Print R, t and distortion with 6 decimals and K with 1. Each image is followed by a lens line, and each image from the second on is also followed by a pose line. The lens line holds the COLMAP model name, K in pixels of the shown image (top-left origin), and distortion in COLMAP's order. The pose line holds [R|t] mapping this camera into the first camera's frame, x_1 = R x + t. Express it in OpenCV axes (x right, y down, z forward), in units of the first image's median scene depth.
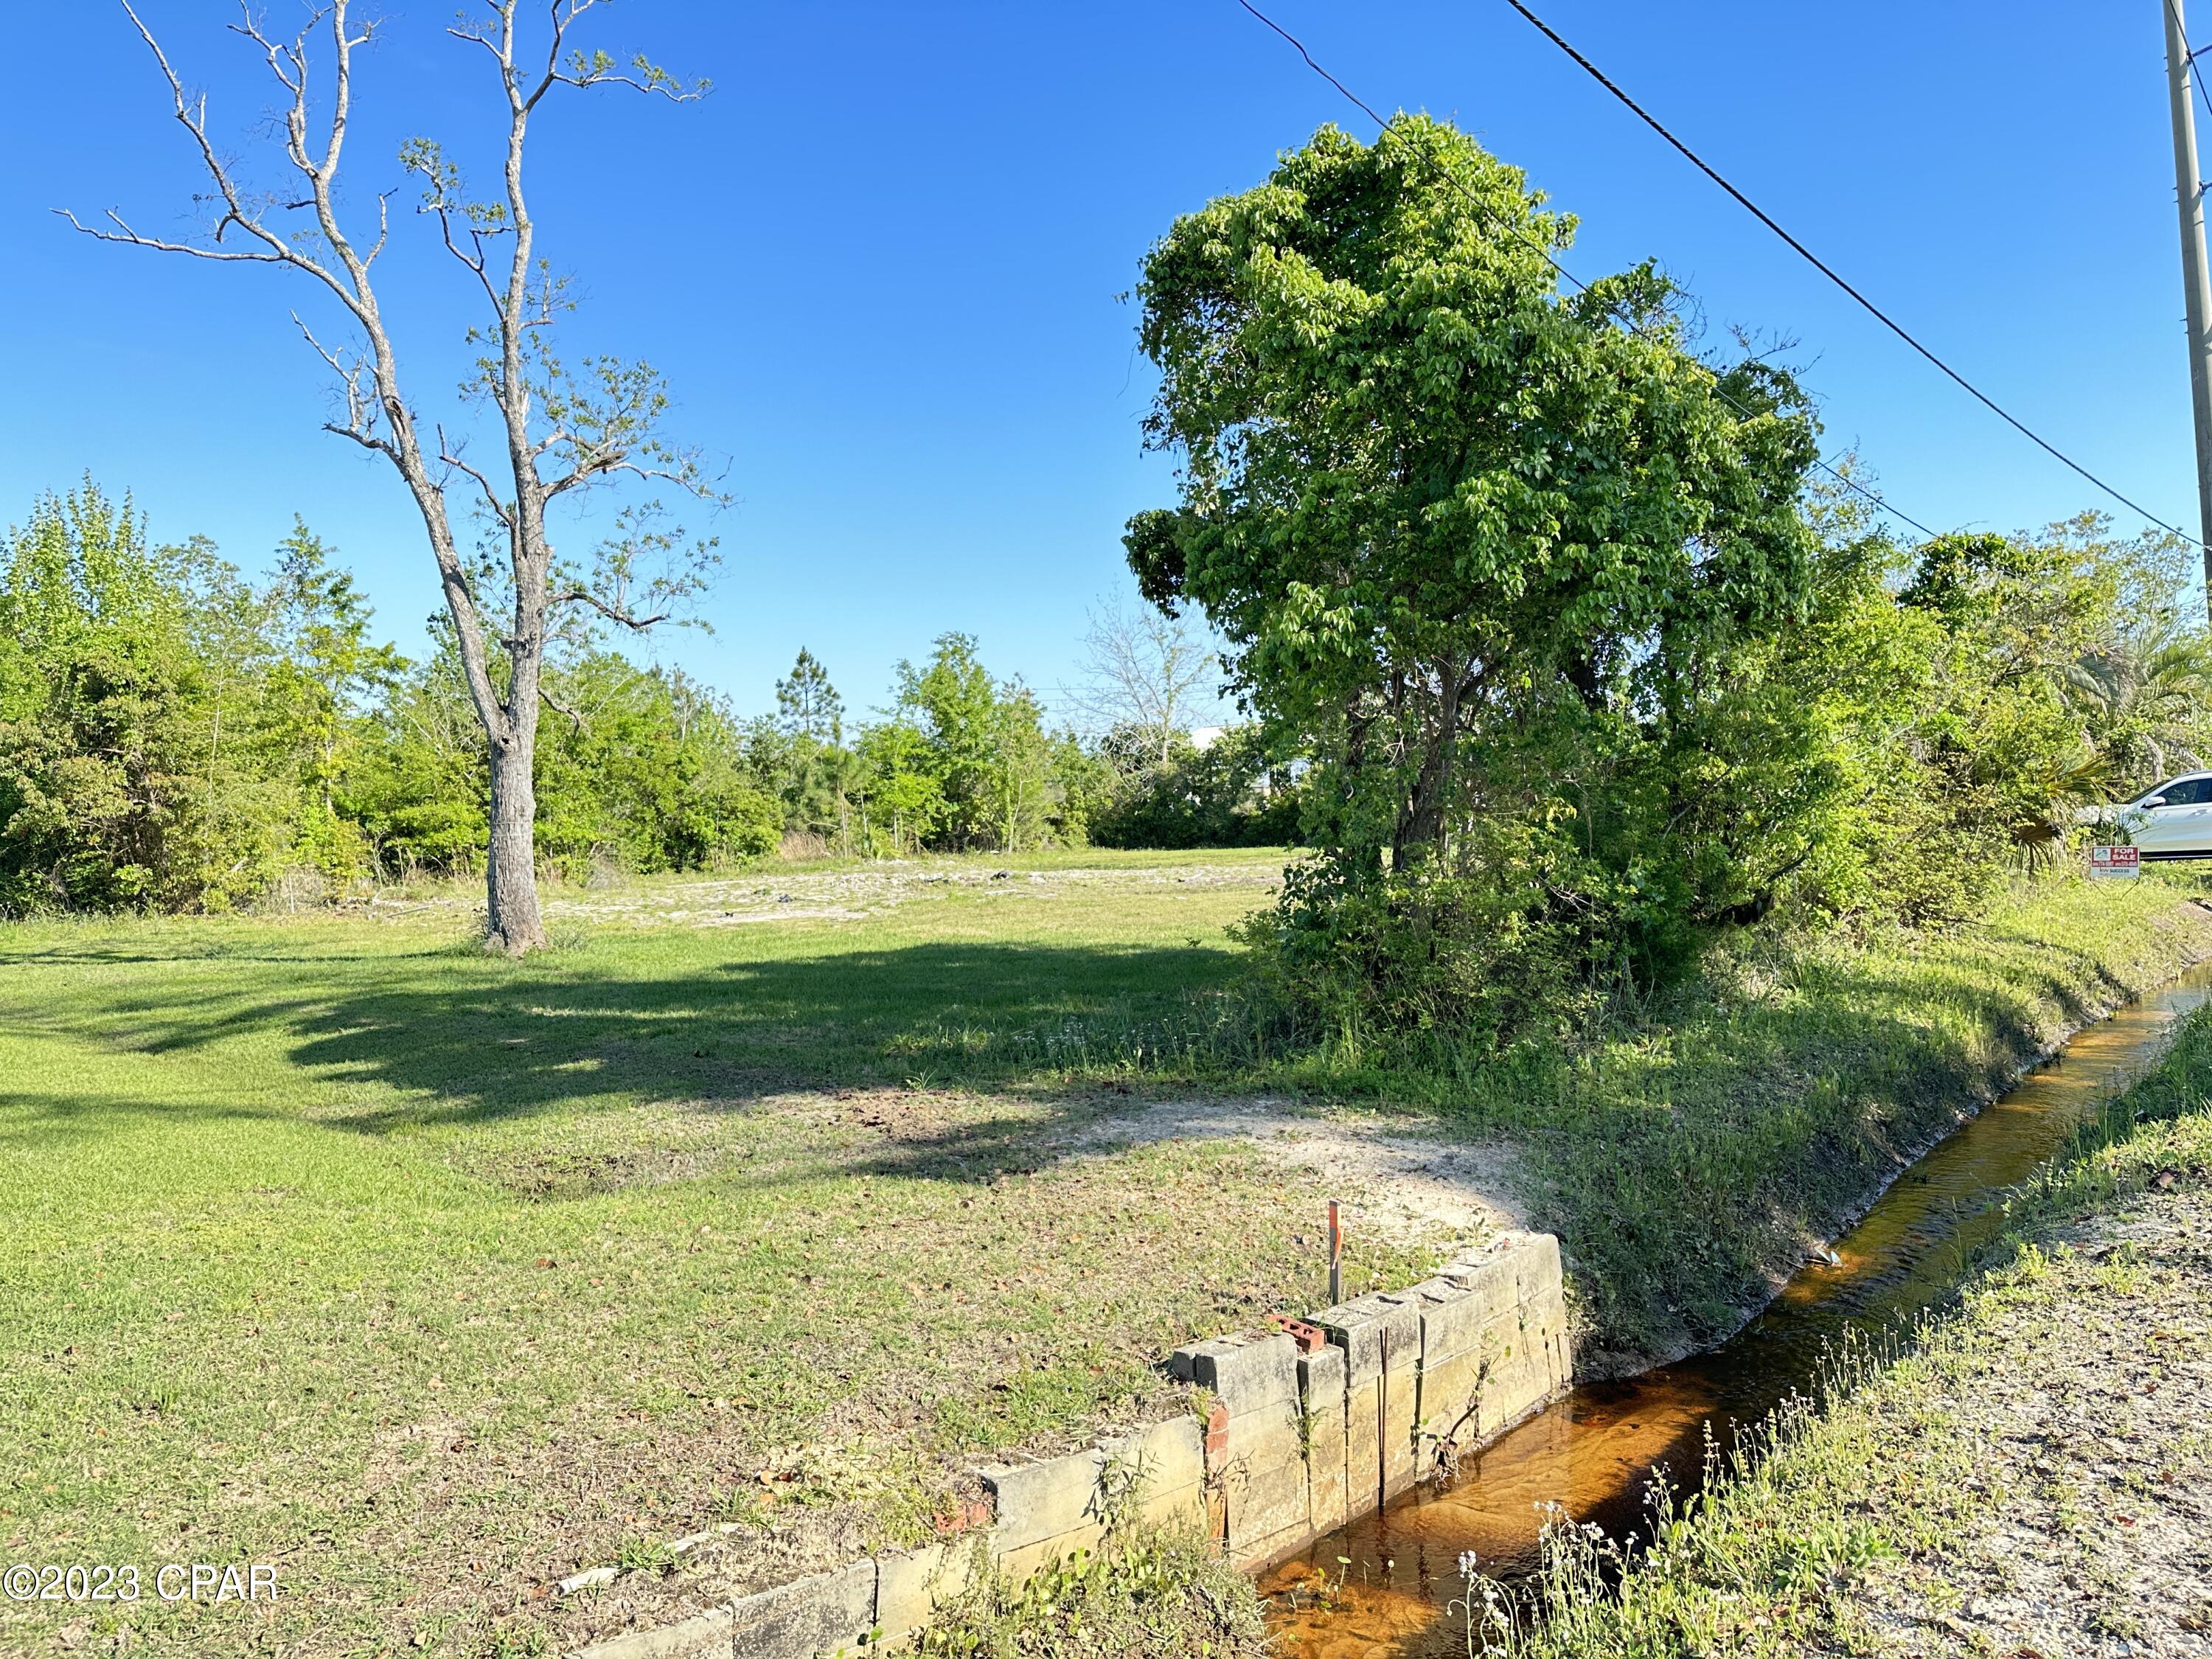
lens RADIAL K [[1546.0, 0, 1124.2], [0, 1546.0, 810.7], [0, 0, 1]] dist [0.047893, -0.049335]
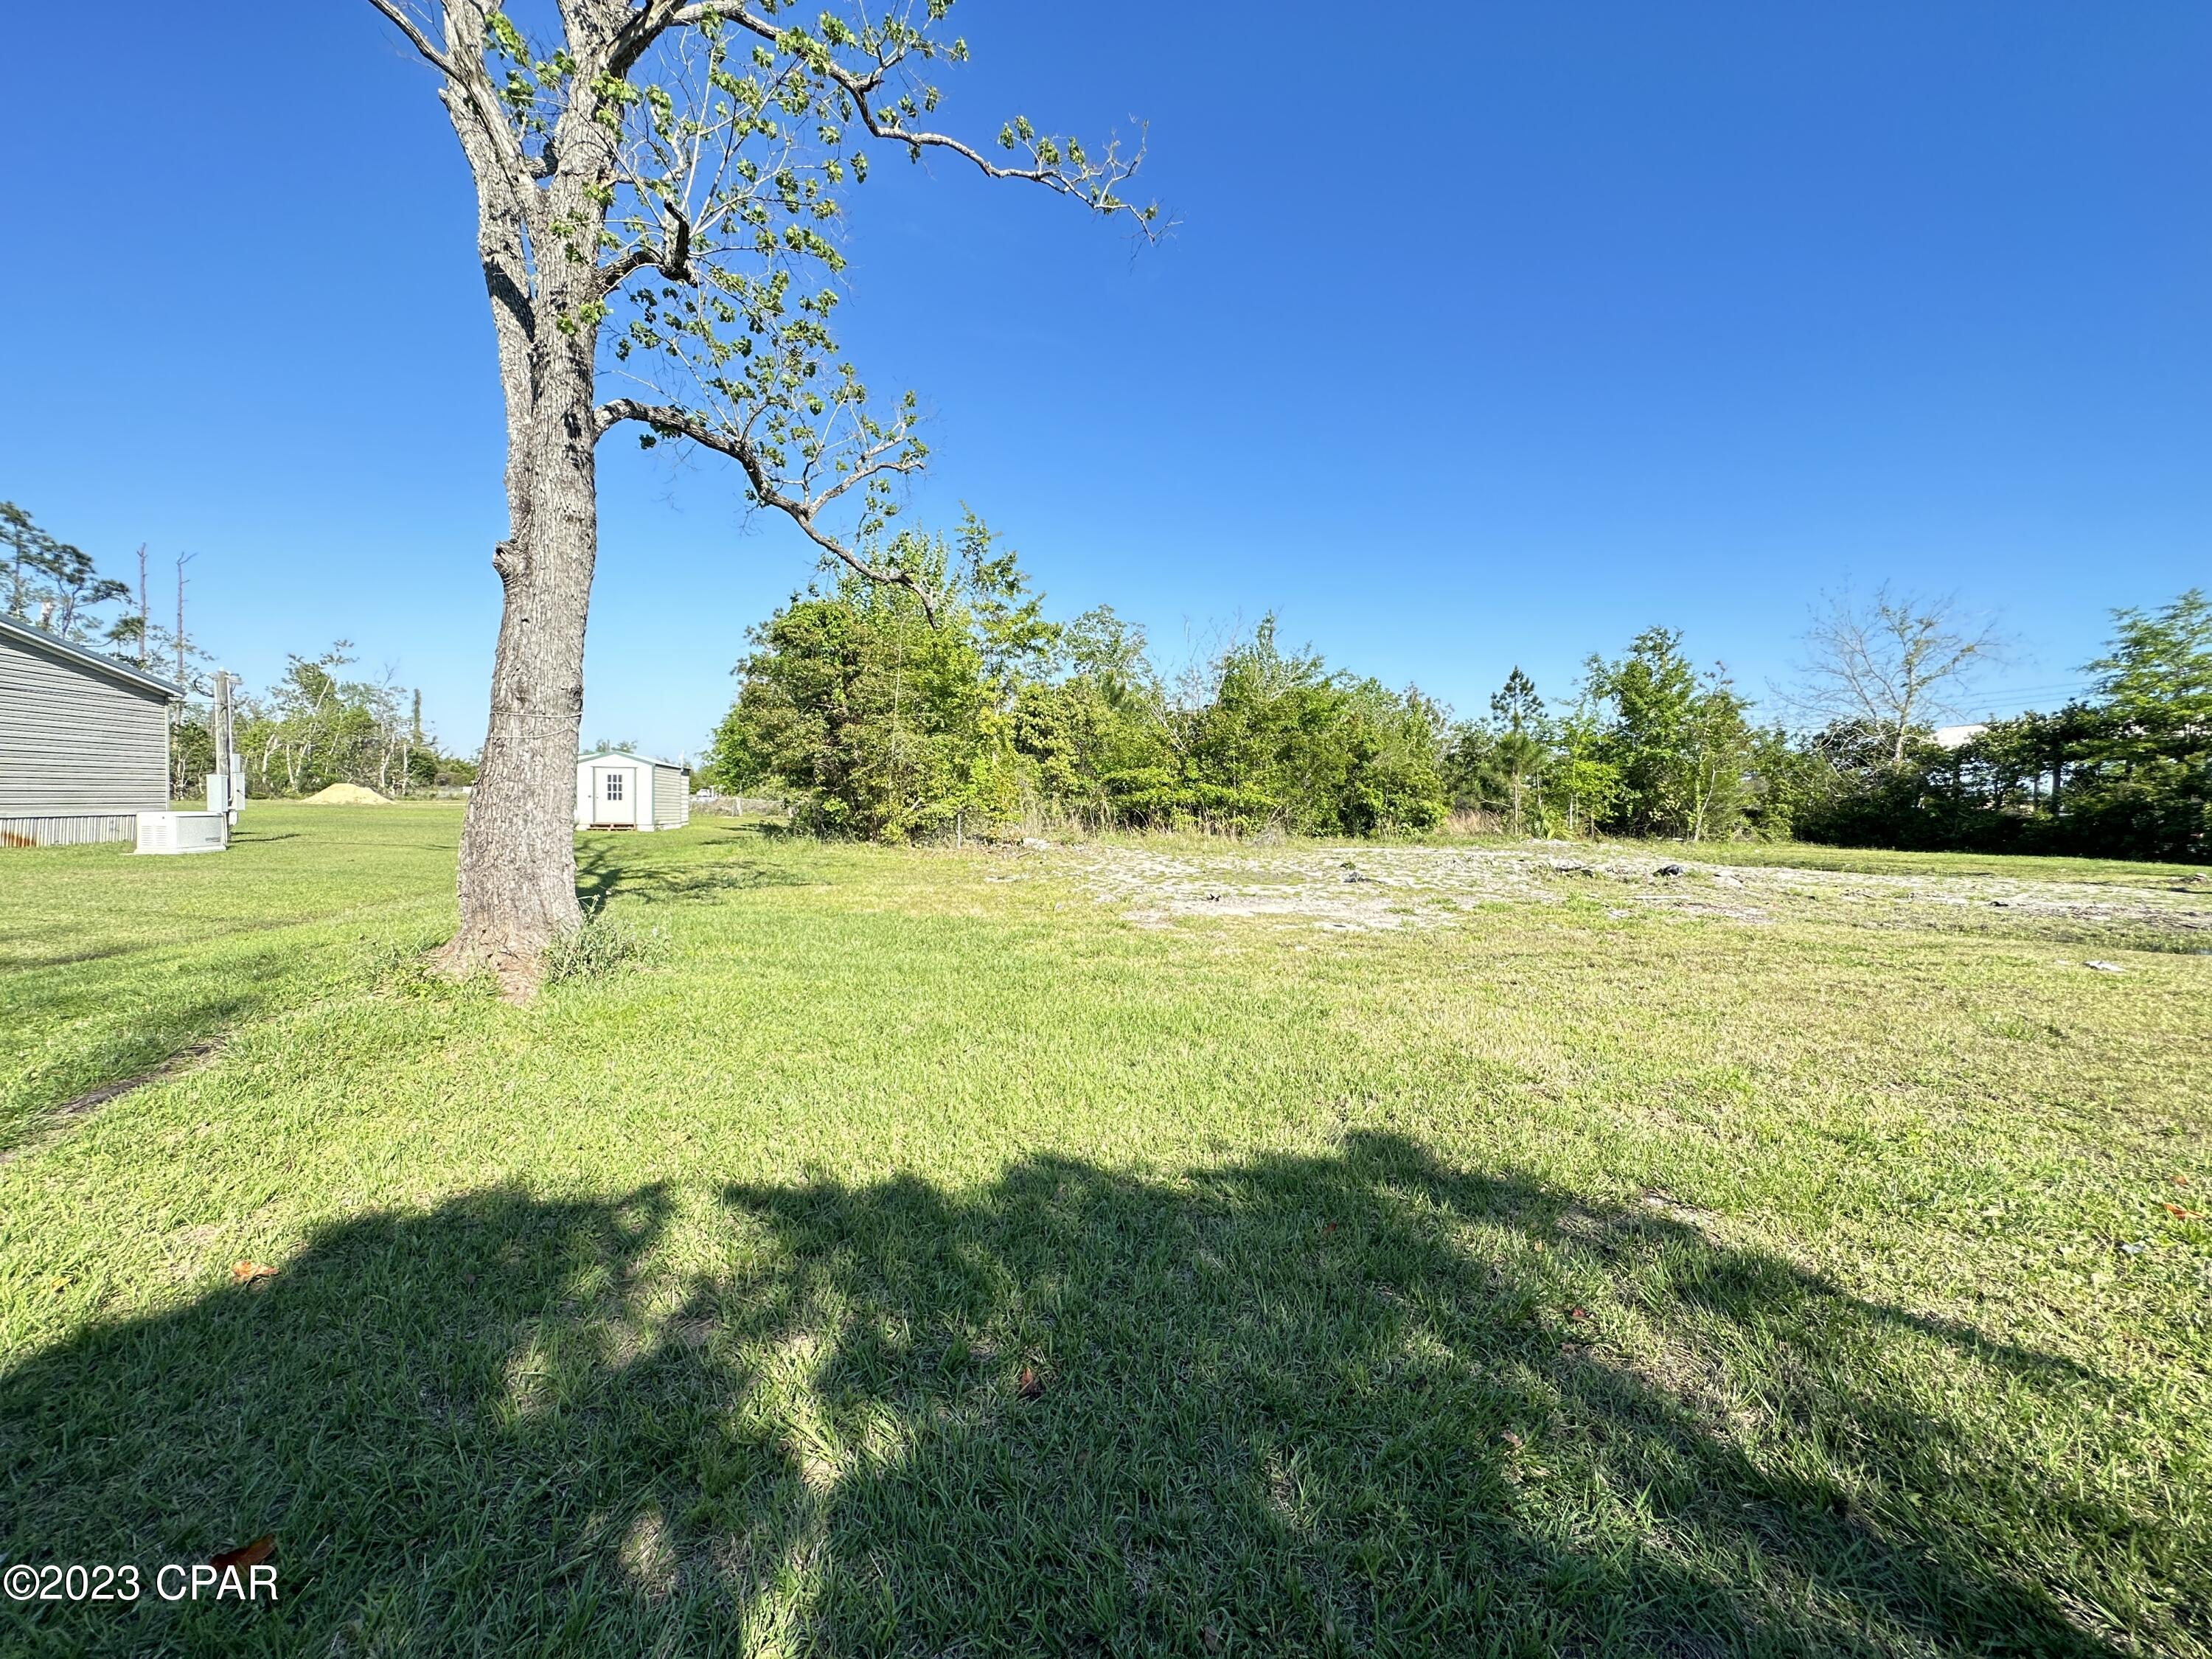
lens RADIAL K [[882.6, 0, 1105.0], [0, 882.6, 834.3], [0, 0, 1]] dist [-0.005847, 0.001400]
pose [[0.781003, 0.068058, -0.620808, -0.100654], [-0.043375, 0.997555, 0.054792, 0.042373], [0.623019, -0.015865, 0.782045, 1.668506]]
